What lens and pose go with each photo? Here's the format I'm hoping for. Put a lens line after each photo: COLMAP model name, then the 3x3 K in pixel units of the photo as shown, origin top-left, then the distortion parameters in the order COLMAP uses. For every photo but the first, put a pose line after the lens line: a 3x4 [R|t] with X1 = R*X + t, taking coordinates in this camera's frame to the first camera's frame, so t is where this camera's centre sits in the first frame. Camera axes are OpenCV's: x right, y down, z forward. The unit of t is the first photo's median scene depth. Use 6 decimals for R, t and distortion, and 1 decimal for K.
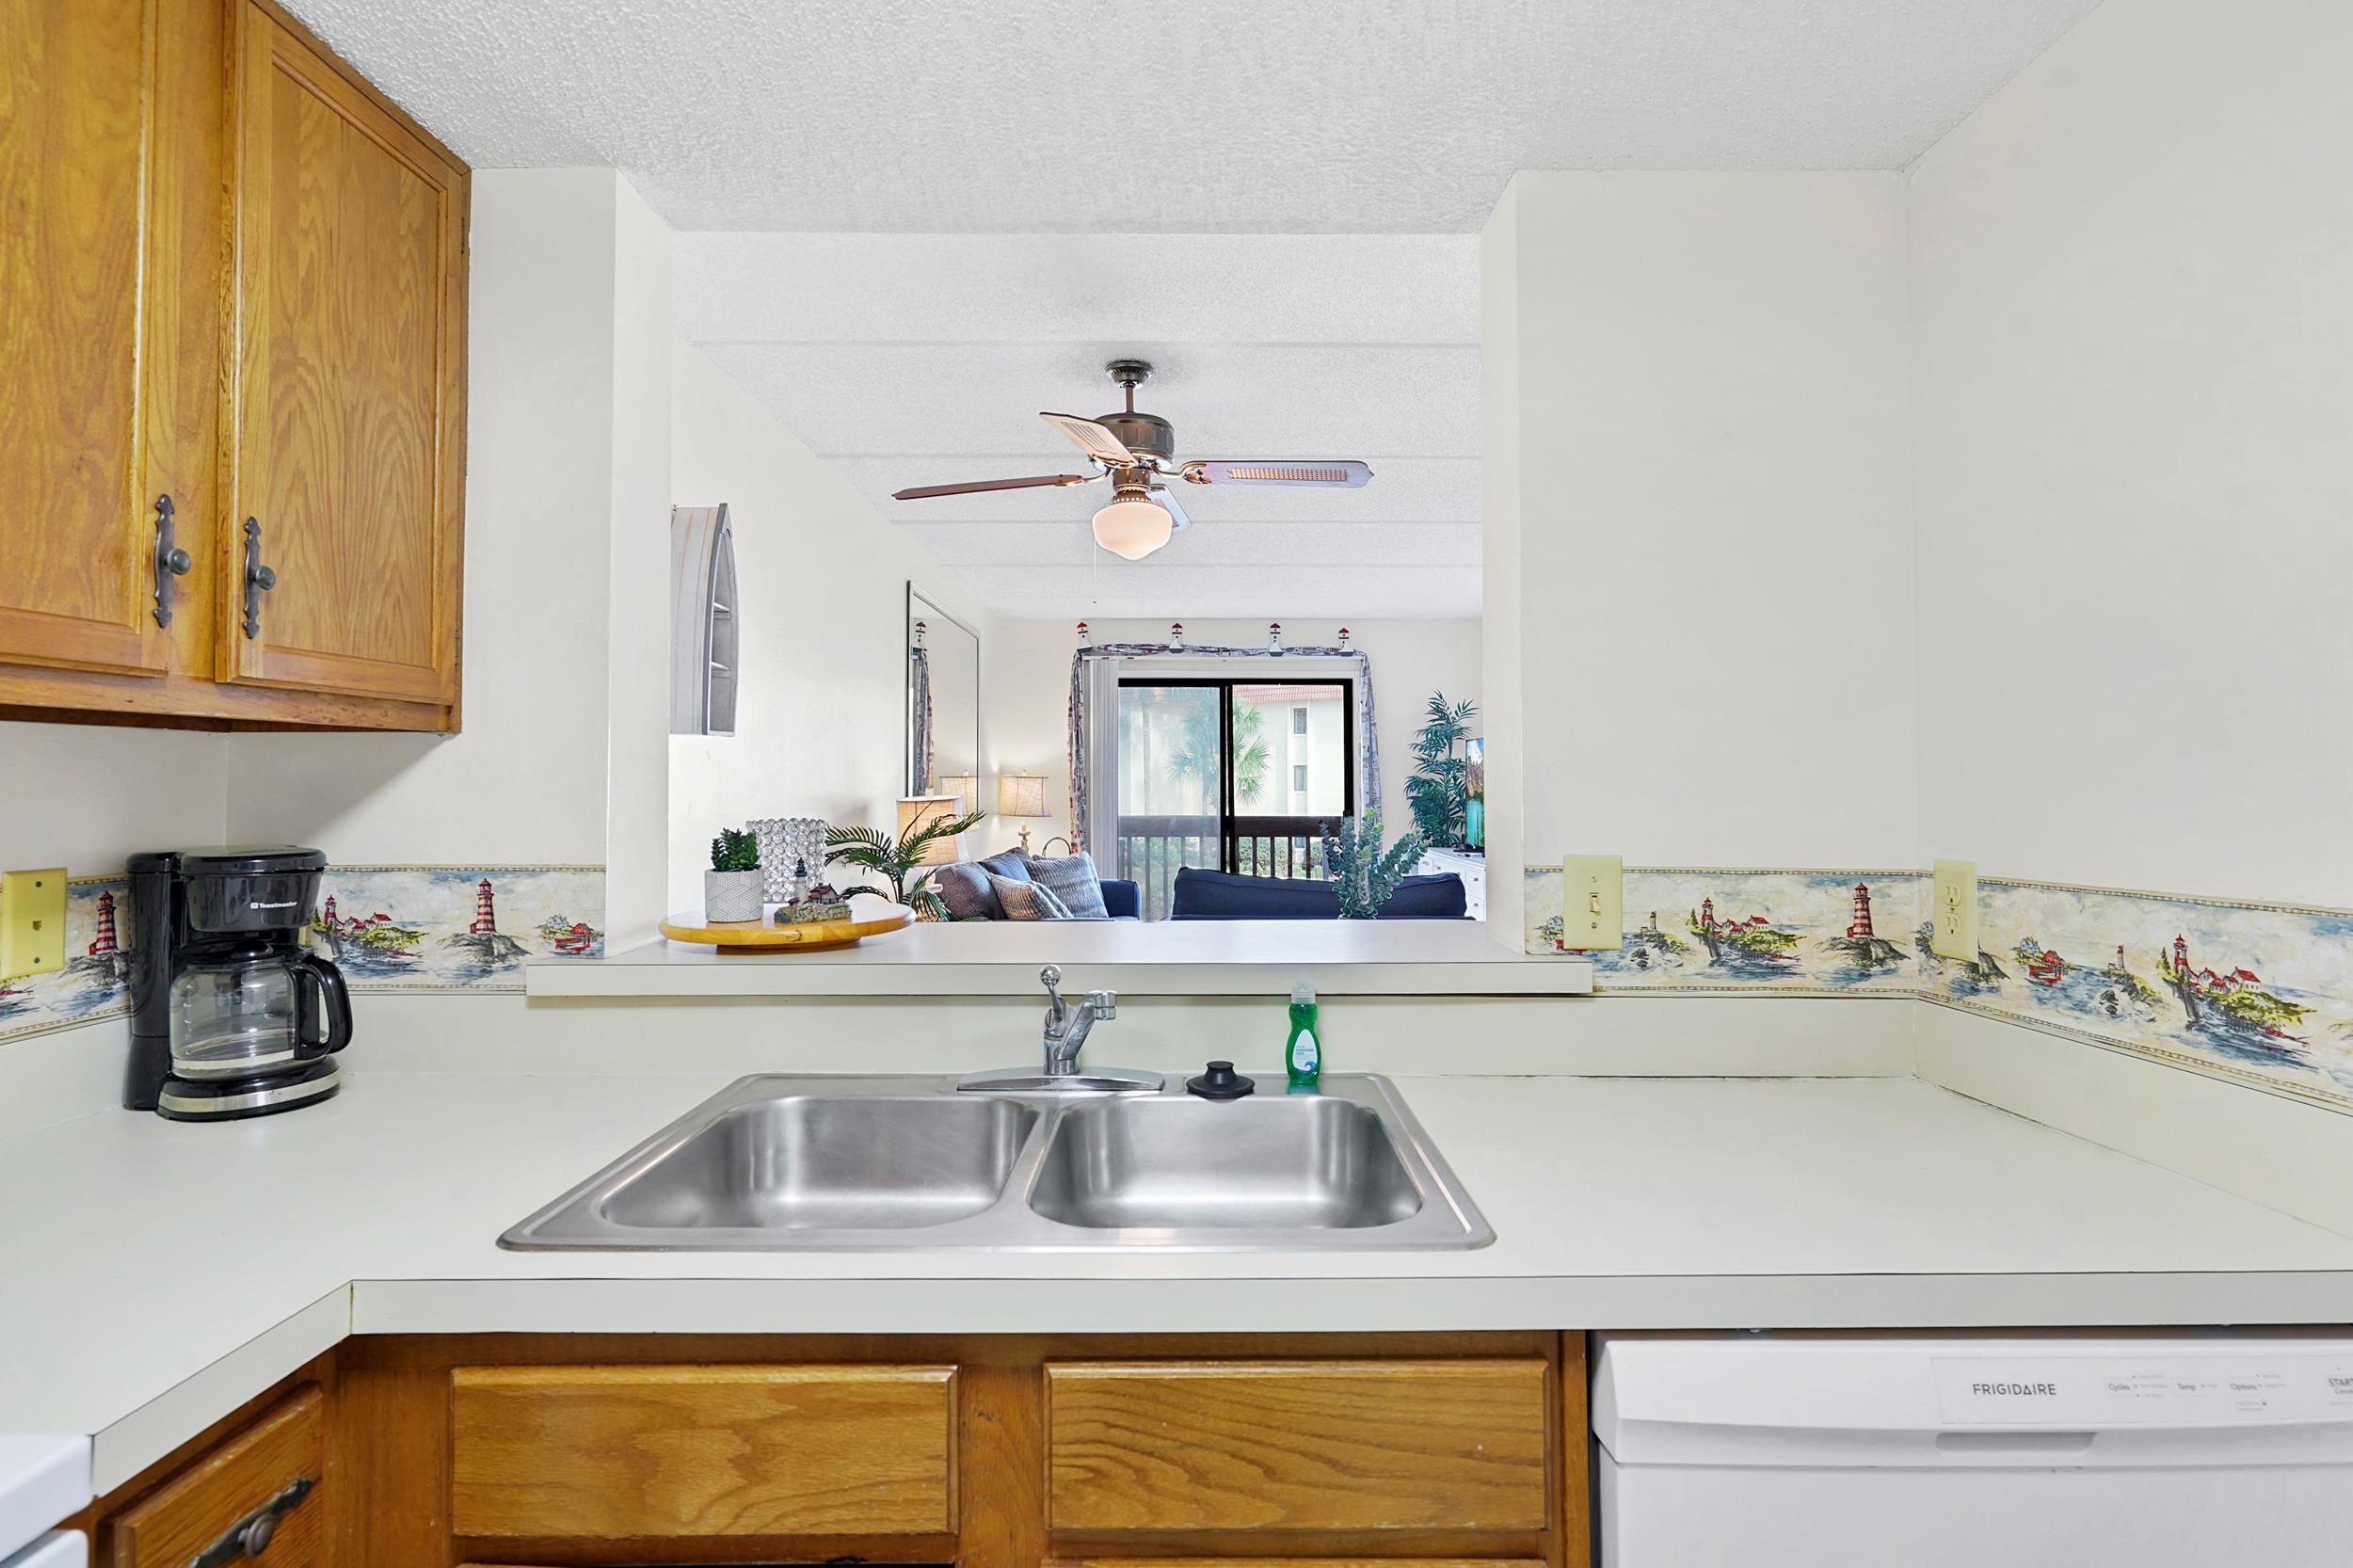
lens RADIAL K [[1154.6, 0, 1198.0], [0, 1154.6, 754.6], [0, 0, 1]] dist [0.000641, 0.001004]
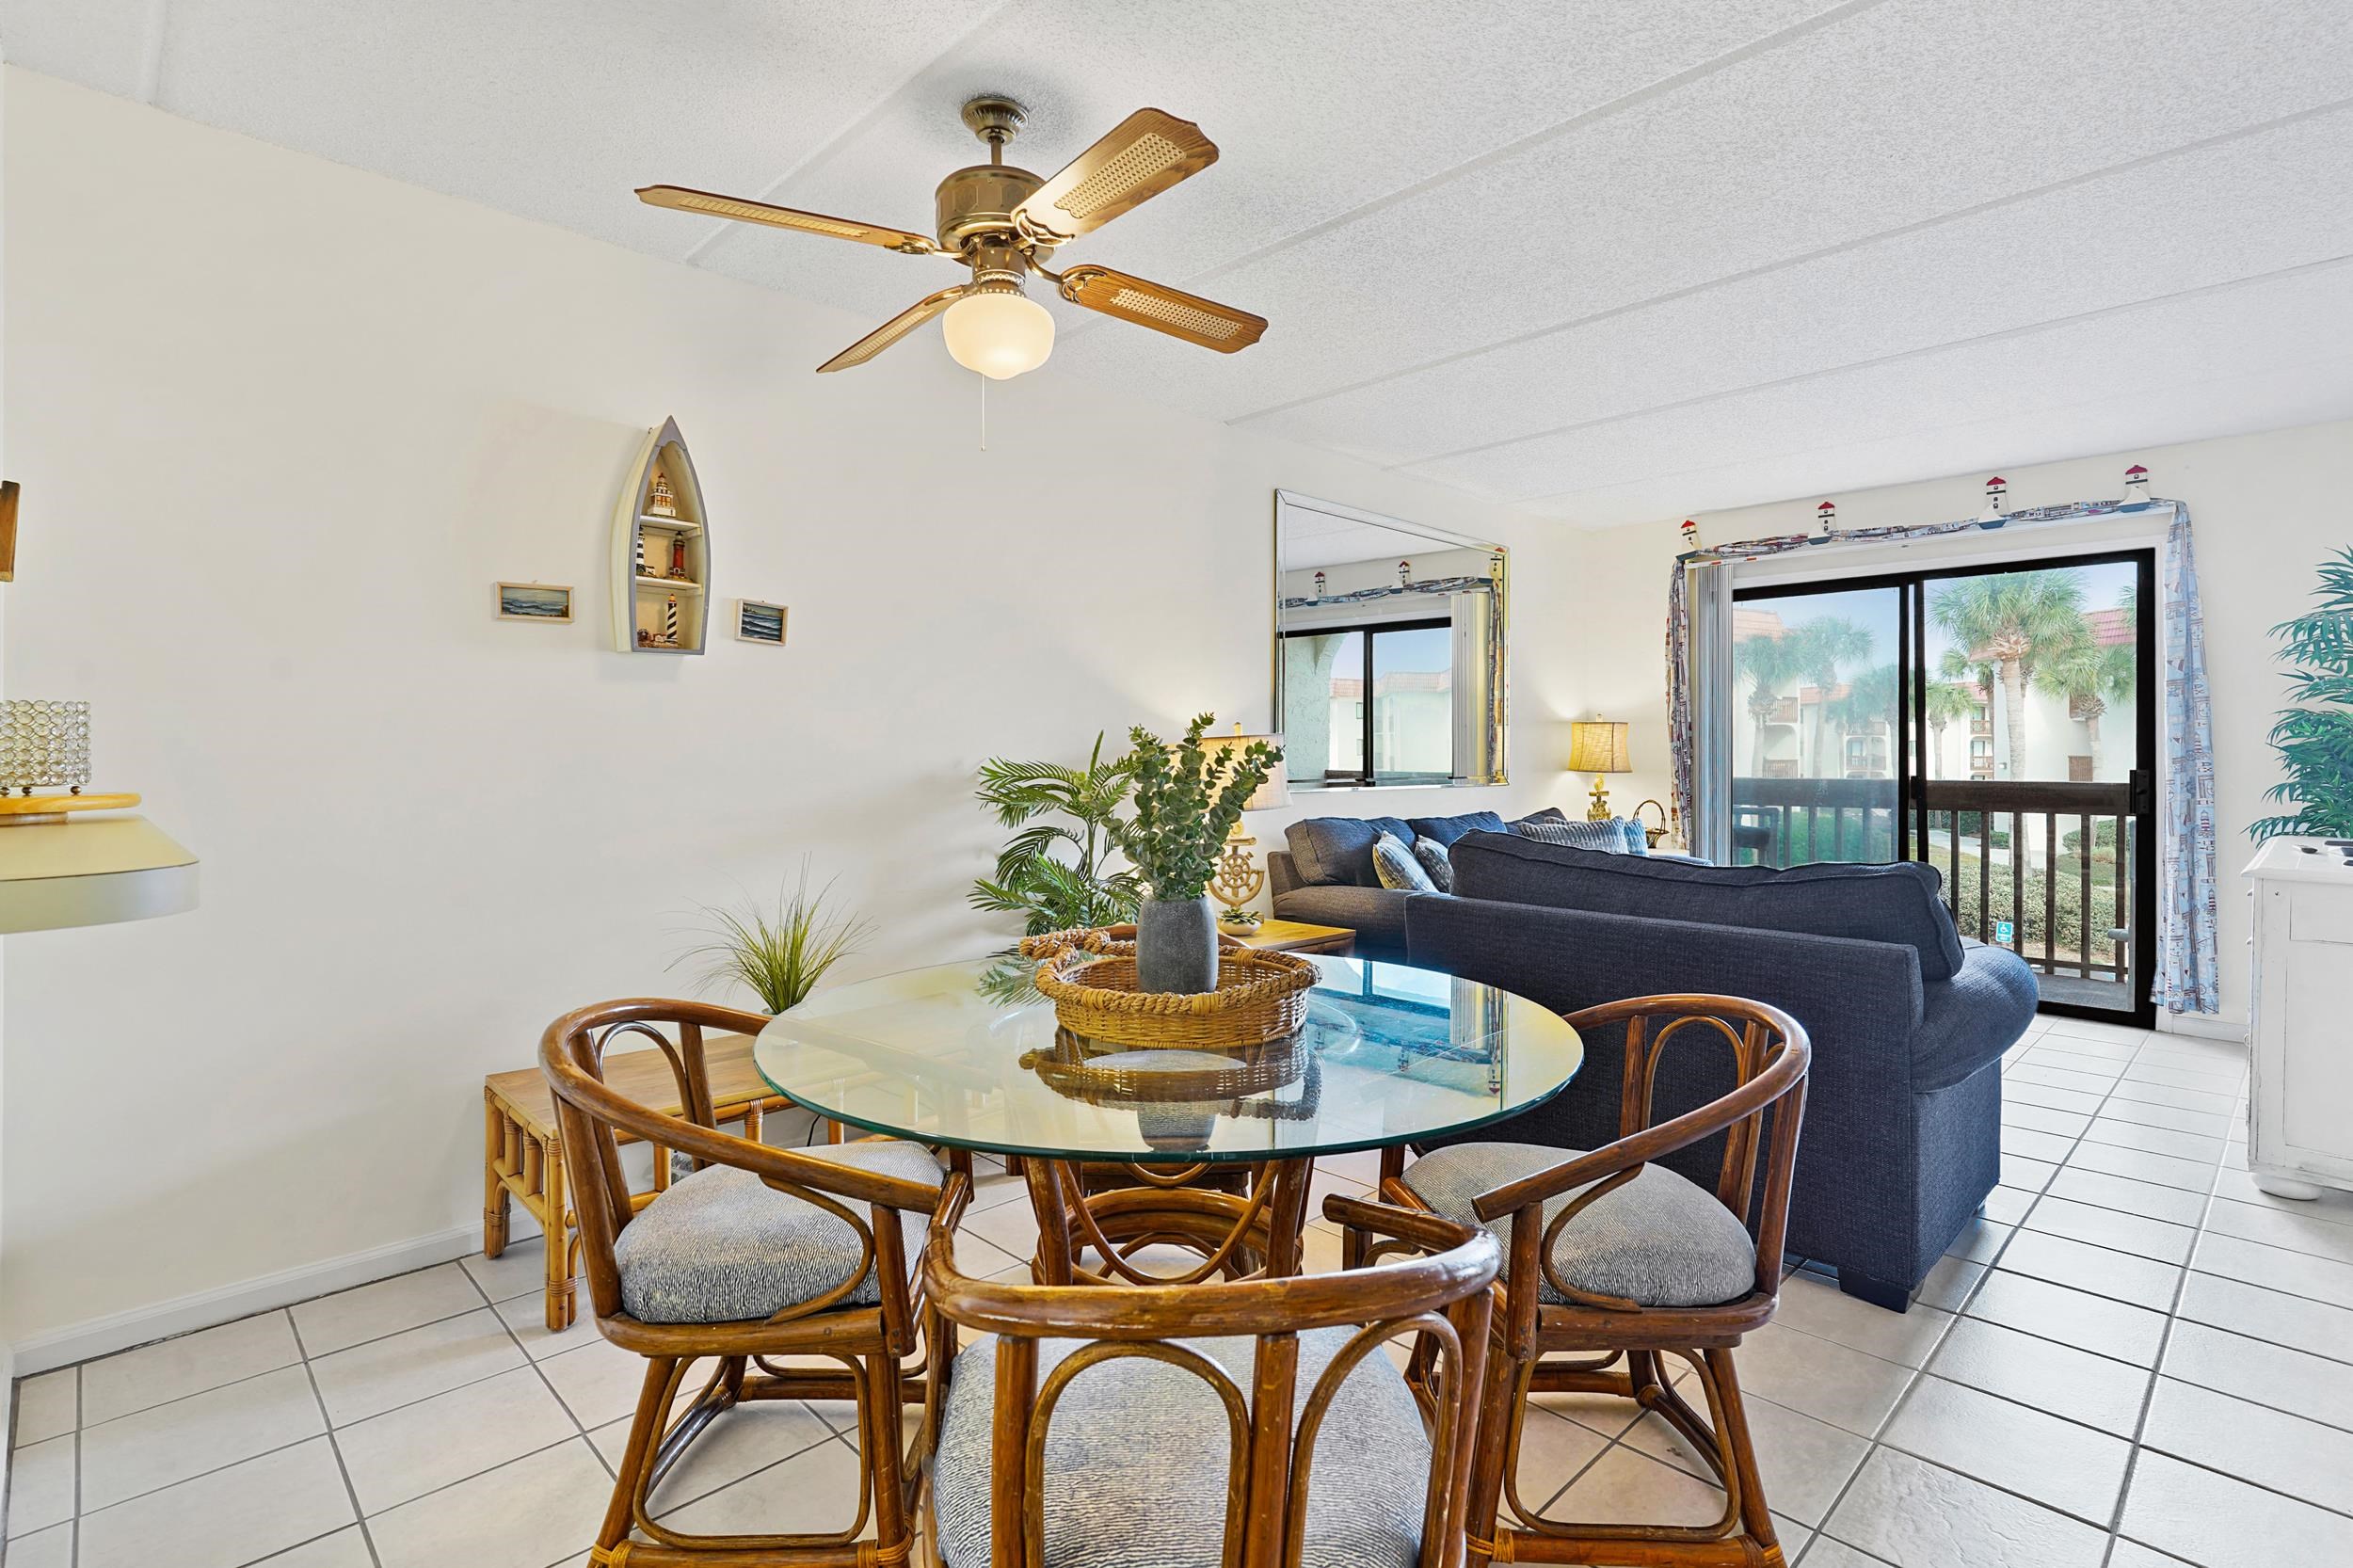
lens RADIAL K [[1124.3, 0, 1176.3], [0, 1124.3, 753.1], [0, 0, 1]] dist [0.000209, 0.000210]
pose [[0.684629, 0.000301, -0.728892, 1.085565], [0.016609, 0.999734, 0.016014, 0.112899], [0.728703, -0.023070, 0.684441, 1.223411]]
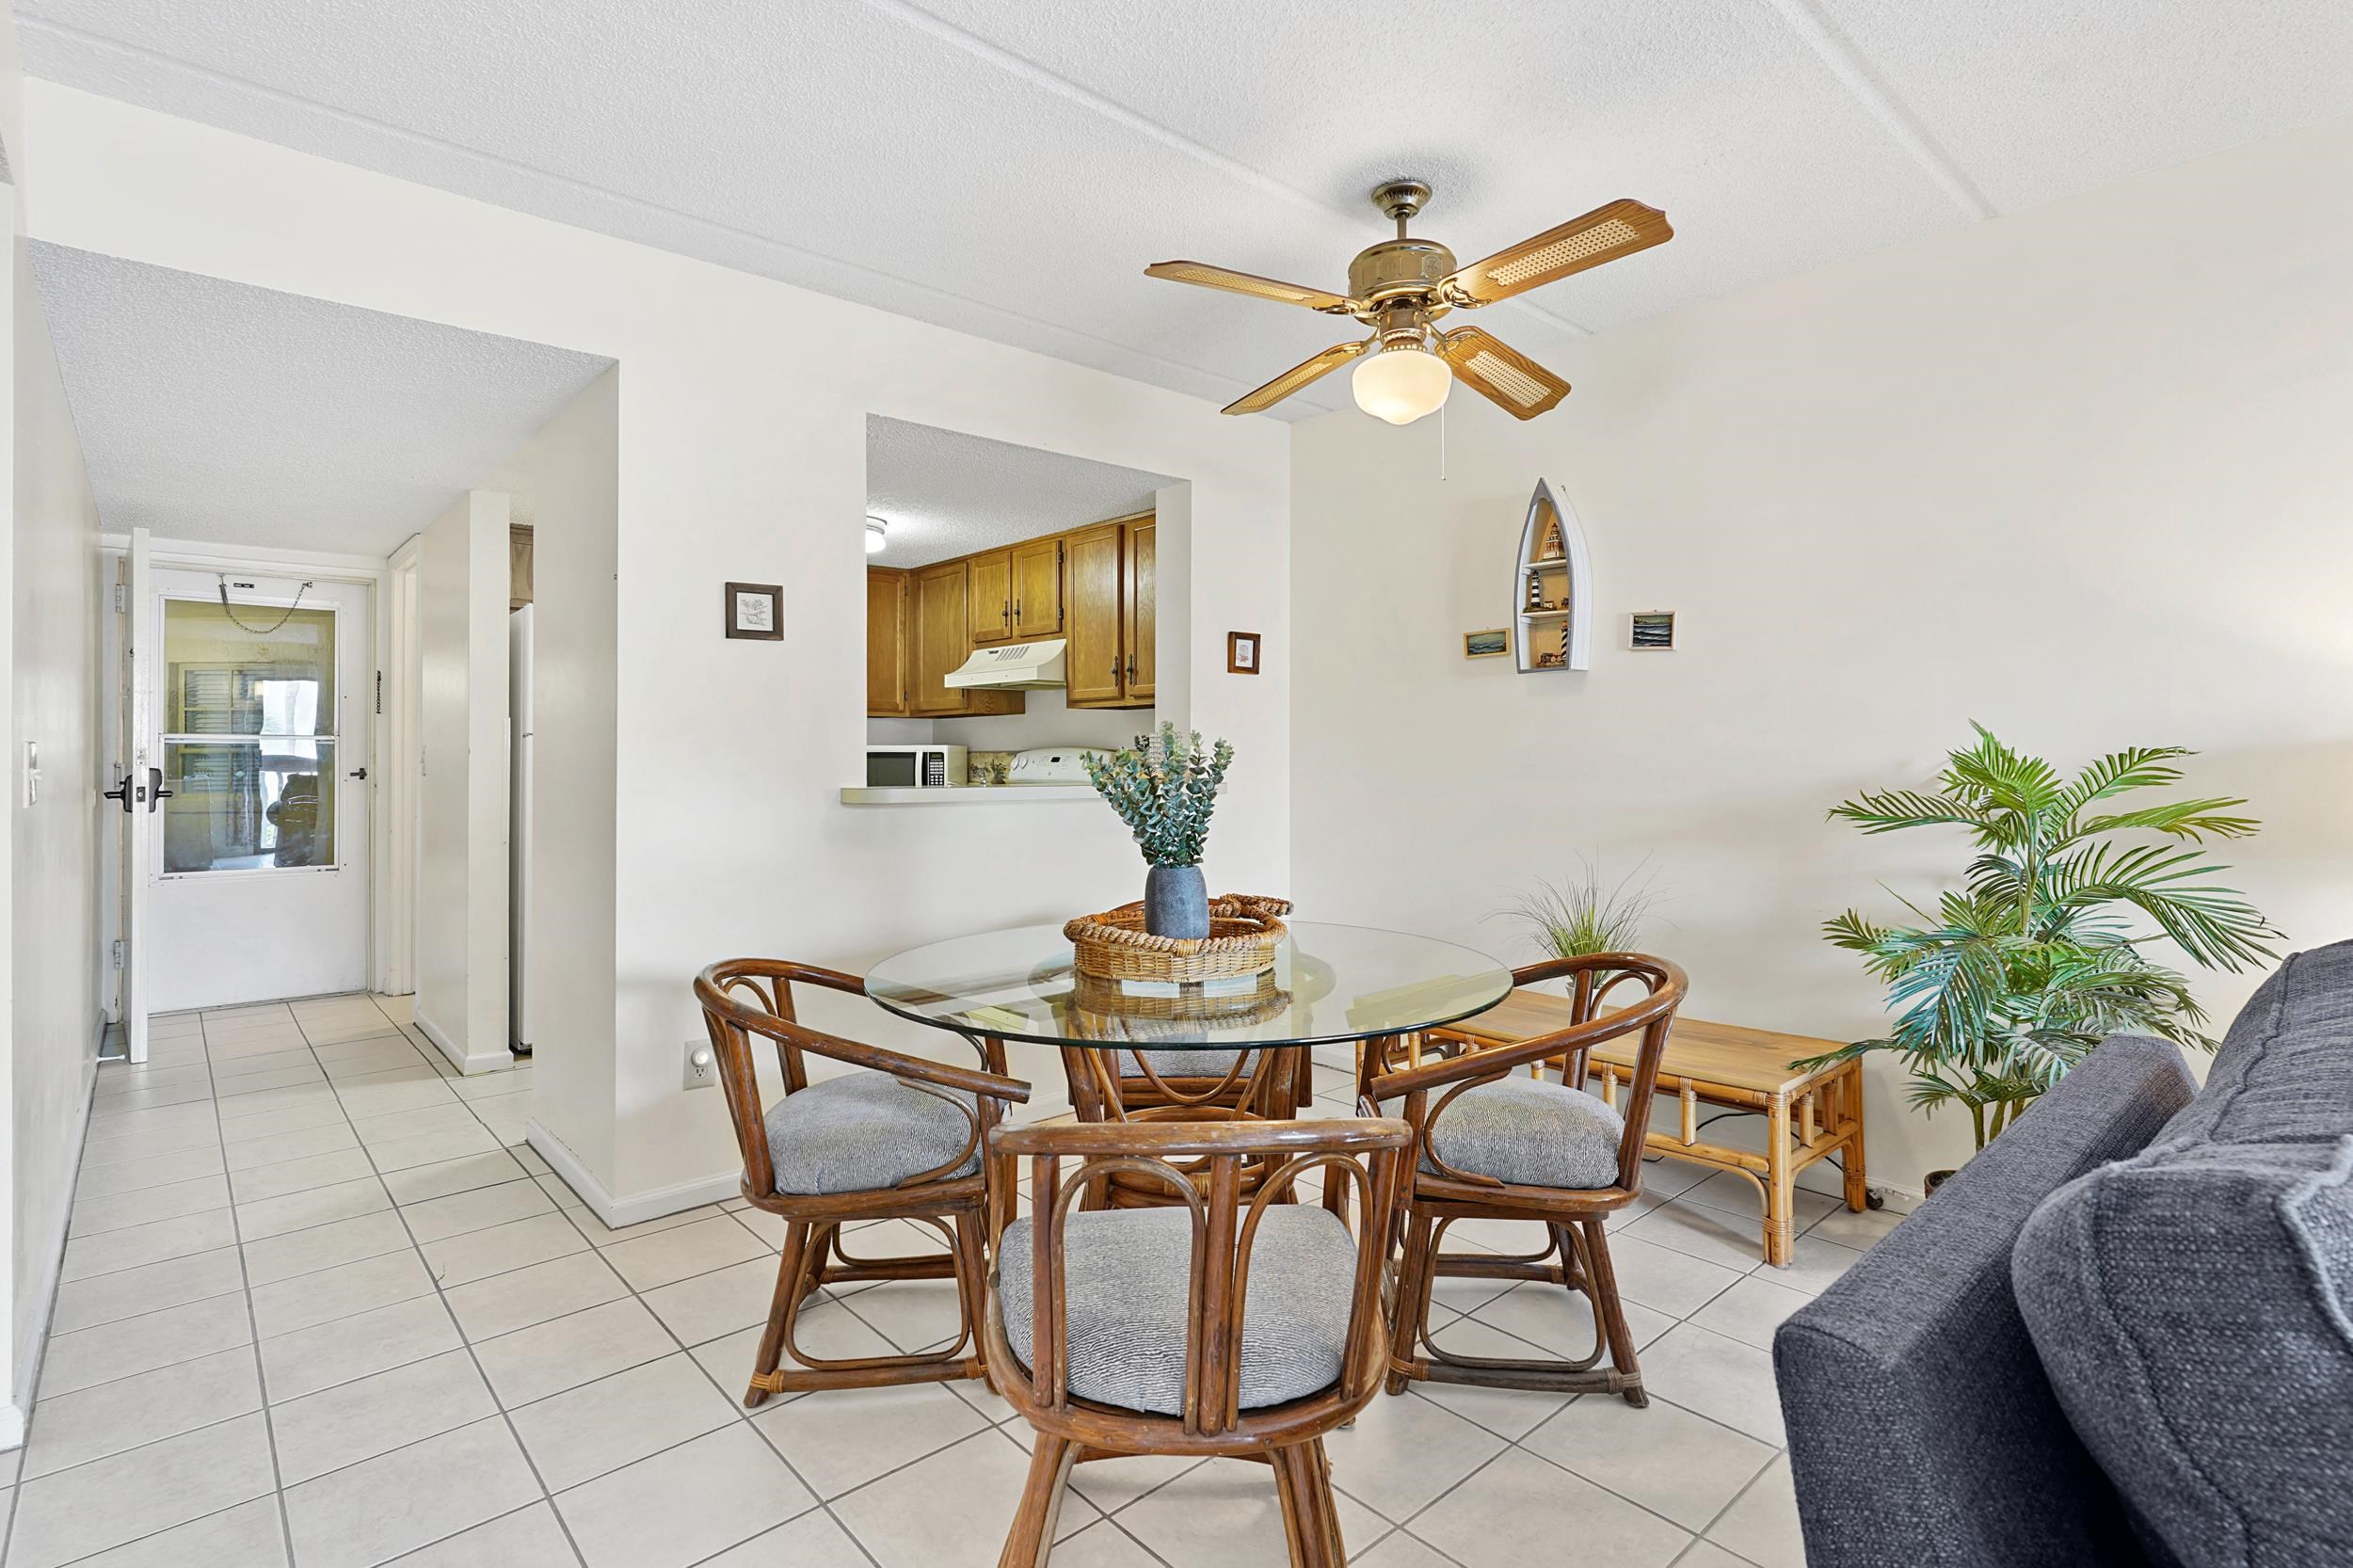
lens RADIAL K [[1154.6, 0, 1198.0], [0, 1154.6, 754.6], [0, 0, 1]] dist [0.000641, 0.001004]
pose [[-0.748629, 0.014139, -0.662839, 1.228180], [0.026117, 0.999625, -0.008175, 0.131118], [0.662475, -0.023432, -0.748718, 3.102911]]
